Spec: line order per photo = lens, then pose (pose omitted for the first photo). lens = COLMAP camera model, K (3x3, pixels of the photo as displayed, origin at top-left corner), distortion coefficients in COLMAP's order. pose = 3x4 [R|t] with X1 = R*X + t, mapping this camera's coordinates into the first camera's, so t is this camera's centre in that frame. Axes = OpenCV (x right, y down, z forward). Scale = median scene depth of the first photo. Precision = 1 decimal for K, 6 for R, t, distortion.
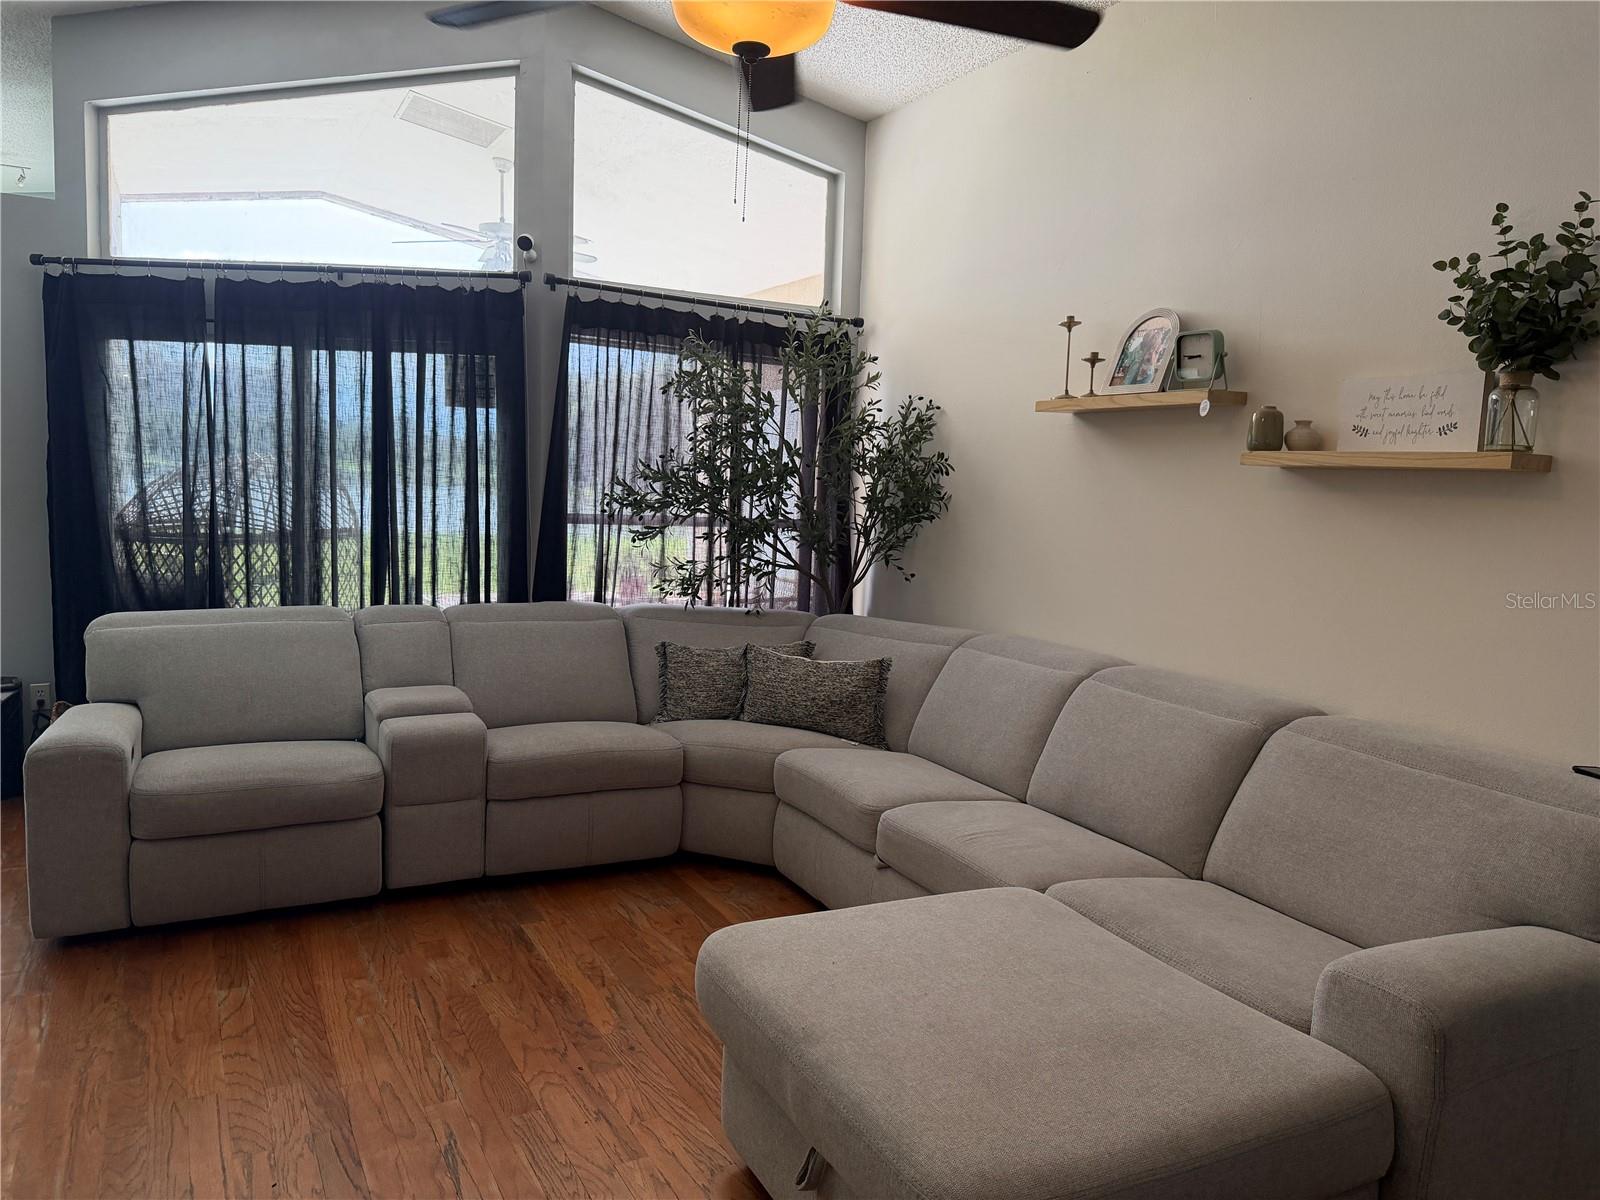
lens RADIAL K [[1109.5, 0, 791.0], [0, 1109.5, 591.1], [0, 0, 1]] dist [0.027218, -0.060844]
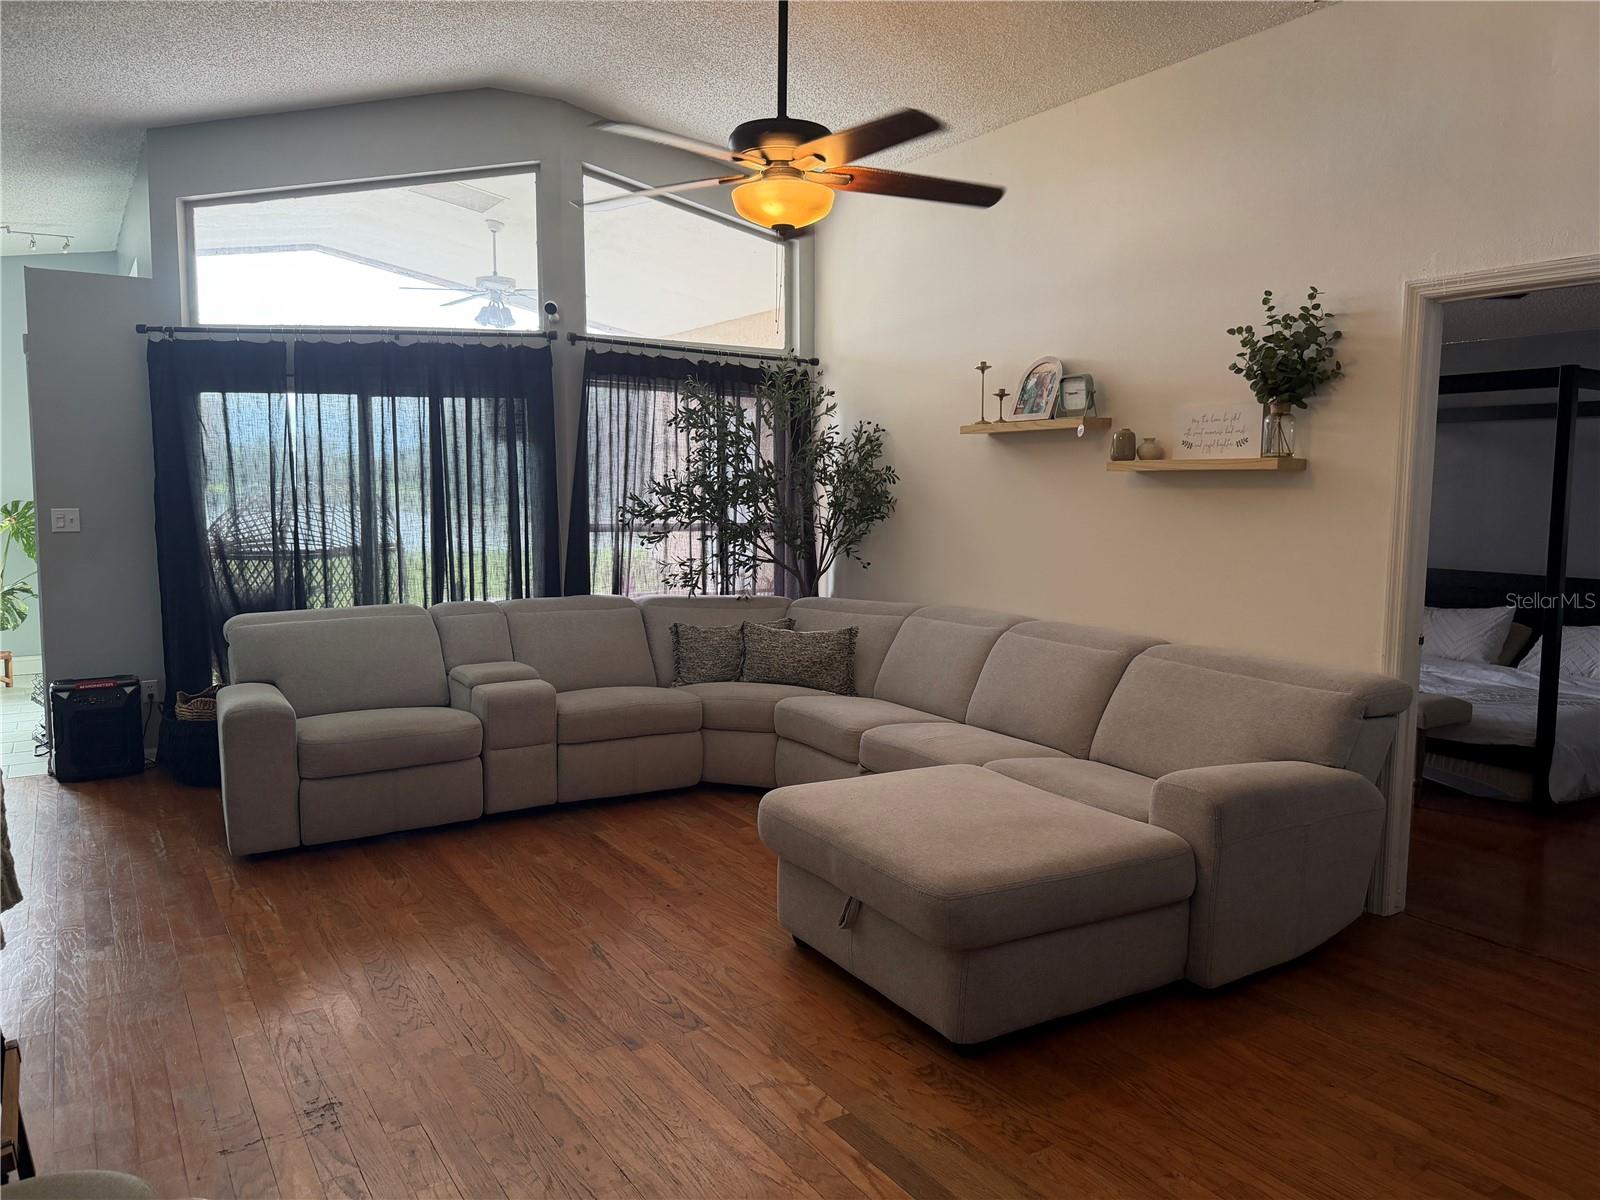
lens RADIAL K [[1109.5, 0, 798.0], [0, 1109.5, 599.7], [0, 0, 1]] dist [0.027218, -0.060844]
pose [[0.996650, -0.038771, 0.072007, -0.077743], [0.038738, 0.999248, 0.001846, 0.026489], [-0.072024, 0.000950, 0.997402, -0.313464]]
